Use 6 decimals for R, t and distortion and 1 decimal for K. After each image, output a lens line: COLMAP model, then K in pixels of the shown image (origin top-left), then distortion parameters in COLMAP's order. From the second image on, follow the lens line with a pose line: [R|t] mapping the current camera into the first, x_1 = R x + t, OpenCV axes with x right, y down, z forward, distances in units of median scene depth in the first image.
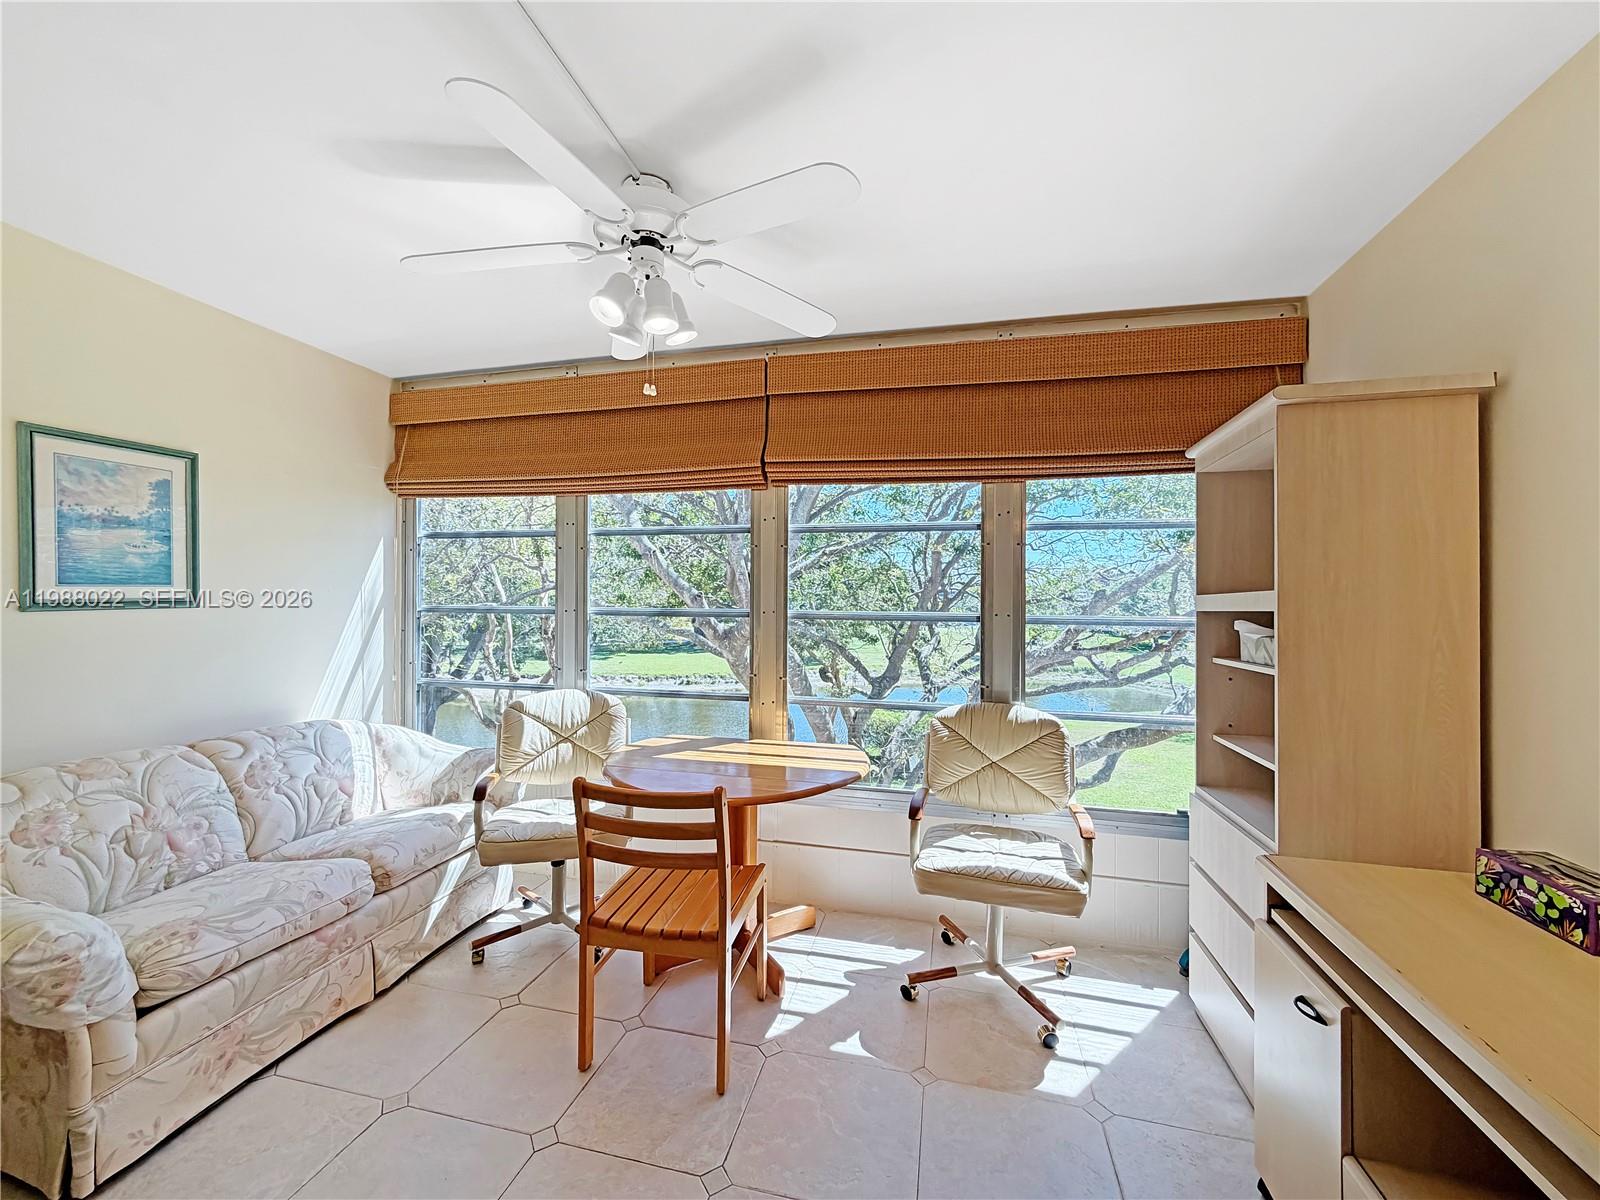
lens RADIAL K [[646.2, 0, 800.0], [0, 646.2, 600.0], [0, 0, 1]] dist [0.000714, 0.000050]
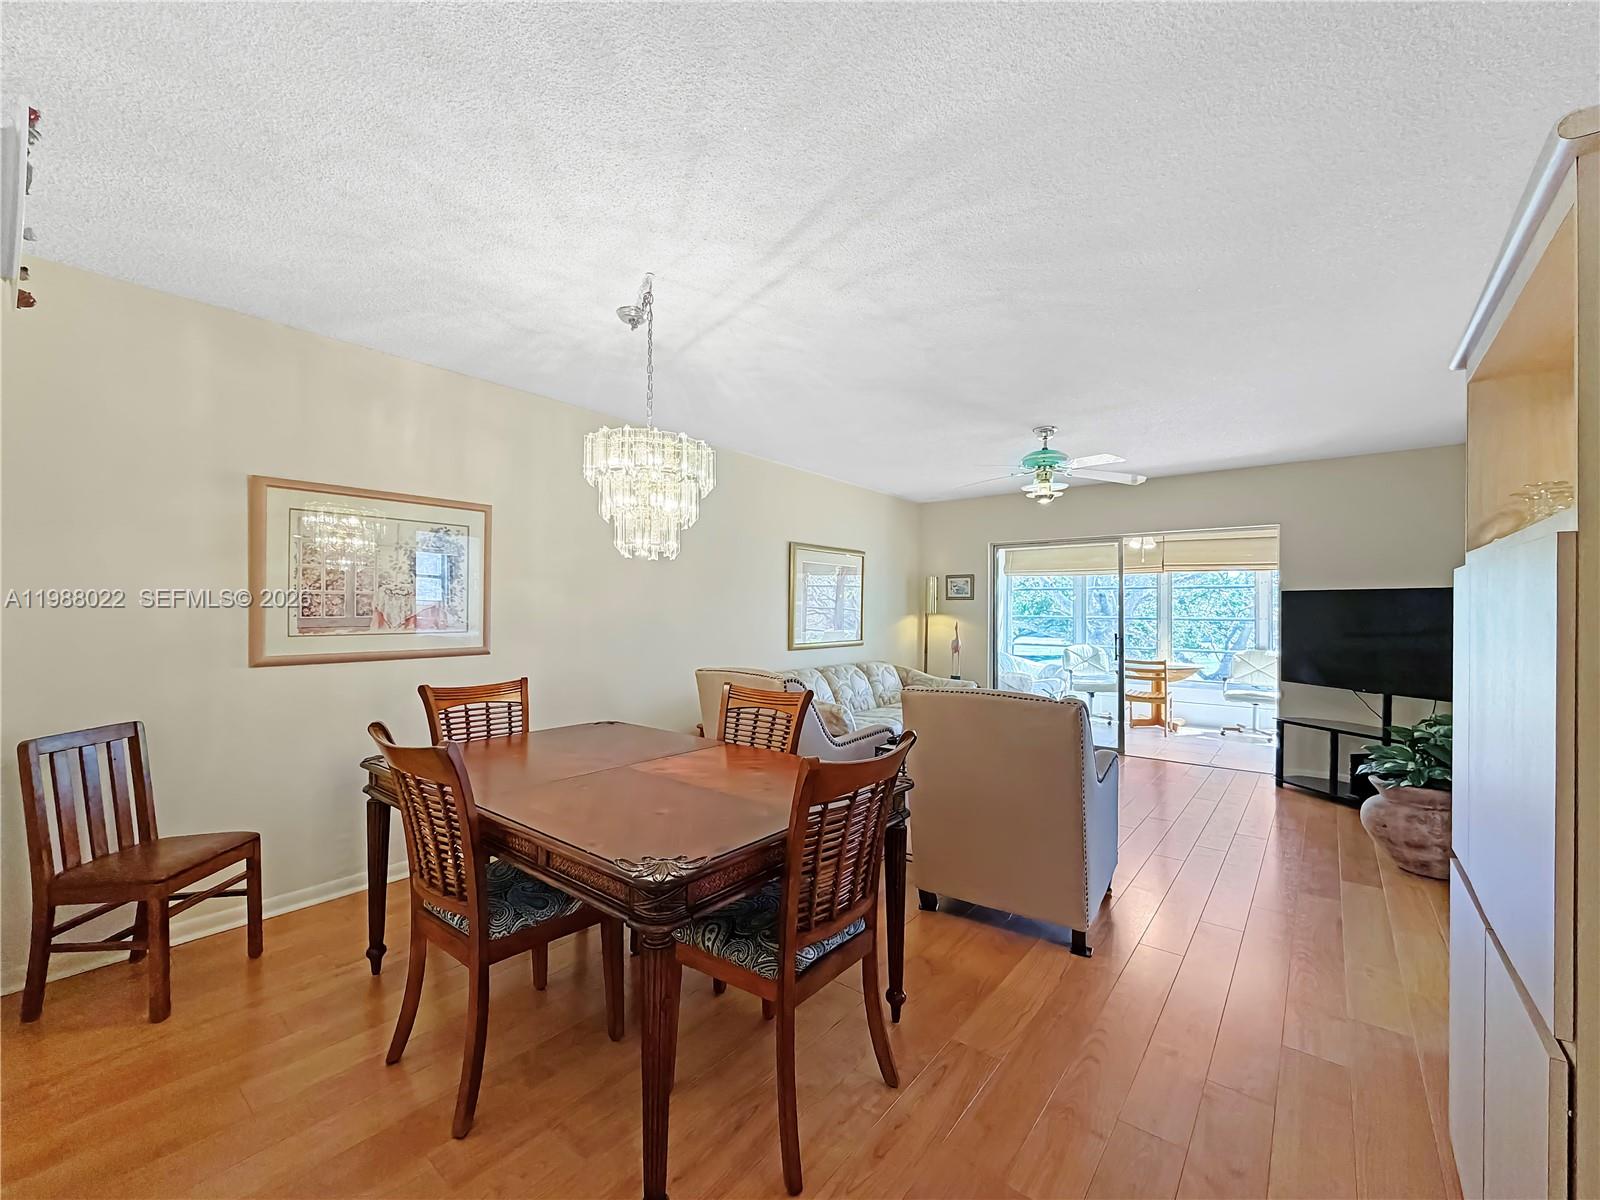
lens RADIAL K [[646.2, 0, 800.0], [0, 646.2, 600.0], [0, 0, 1]] dist [0.000714, 0.000050]
pose [[0.903069, -0.003790, -0.429479, -0.294416], [-0.003913, 0.999847, -0.017052, -0.003617], [0.429478, 0.017080, 0.902916, -2.380903]]
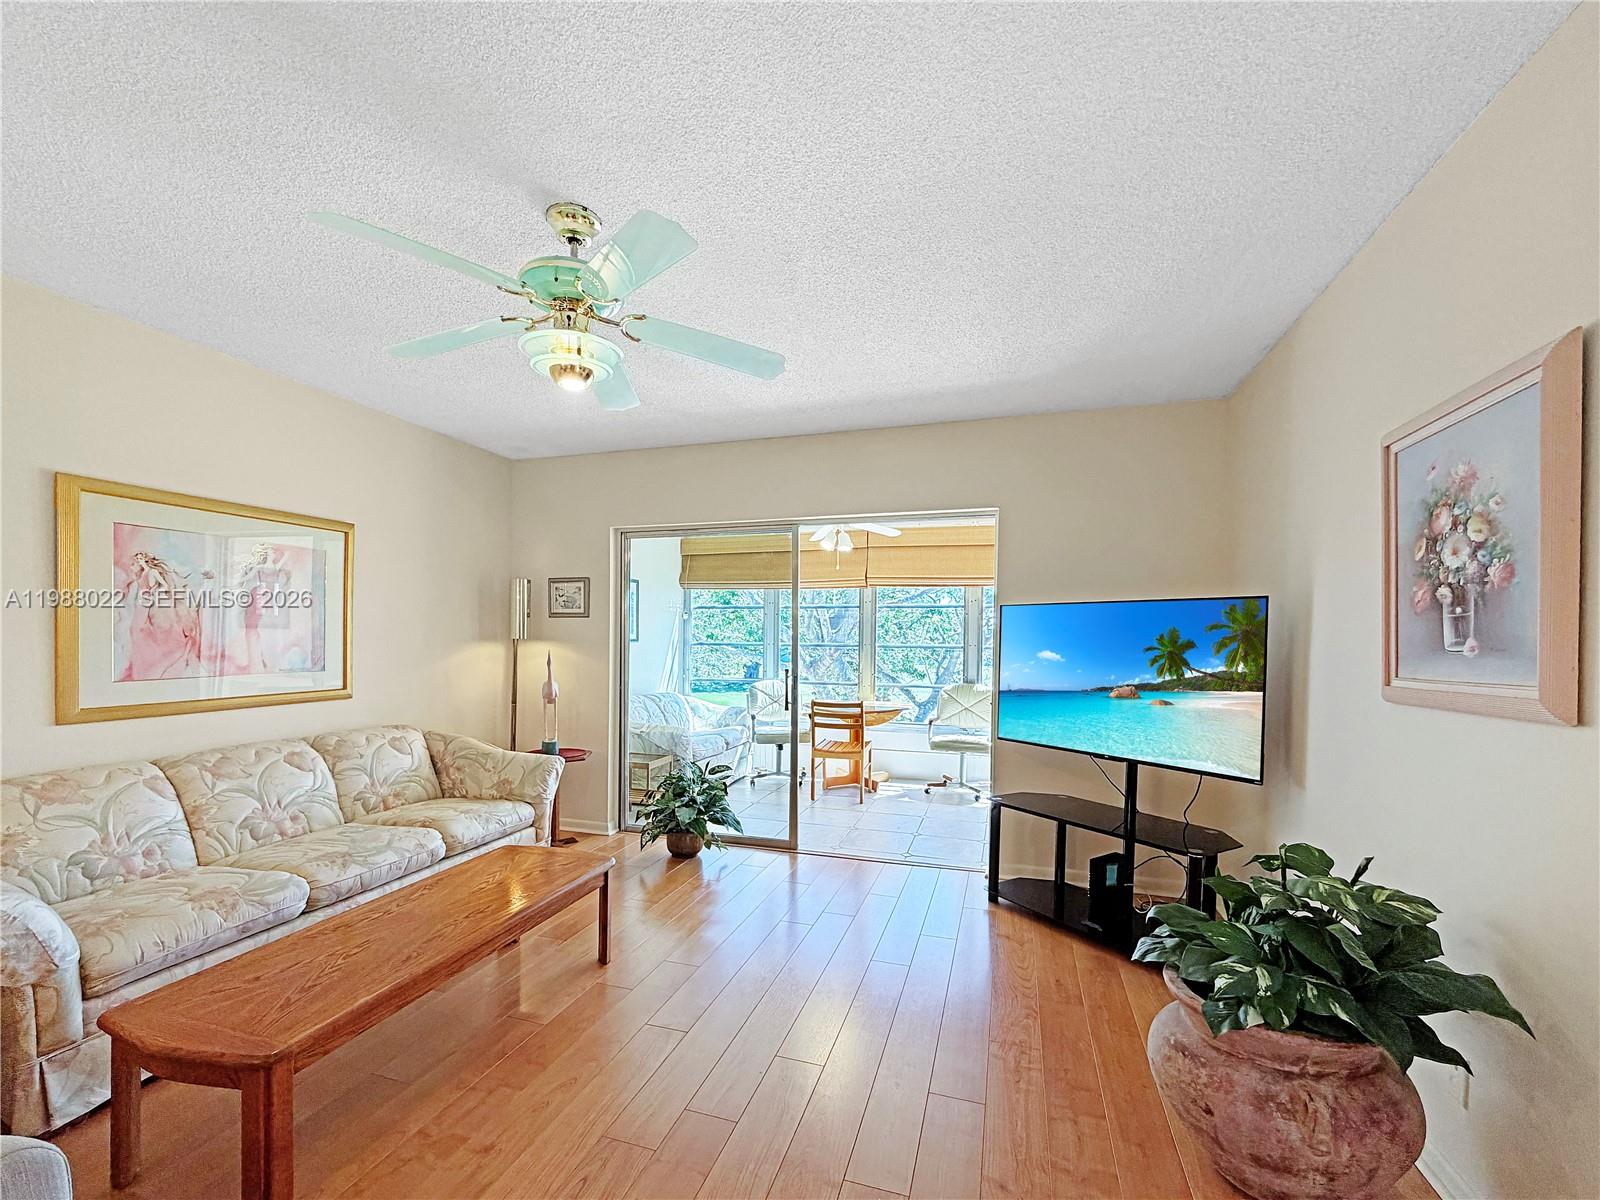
lens RADIAL K [[647.9, 0, 799.5], [0, 647.9, 654.4], [0, 0, 1]] dist [0.000027, -0.000055]
pose [[0.997172, 0.005337, -0.074962, -0.123508], [-0.003503, 0.999692, 0.024578, -0.000215], [0.075070, -0.024246, 0.996883, -1.323874]]
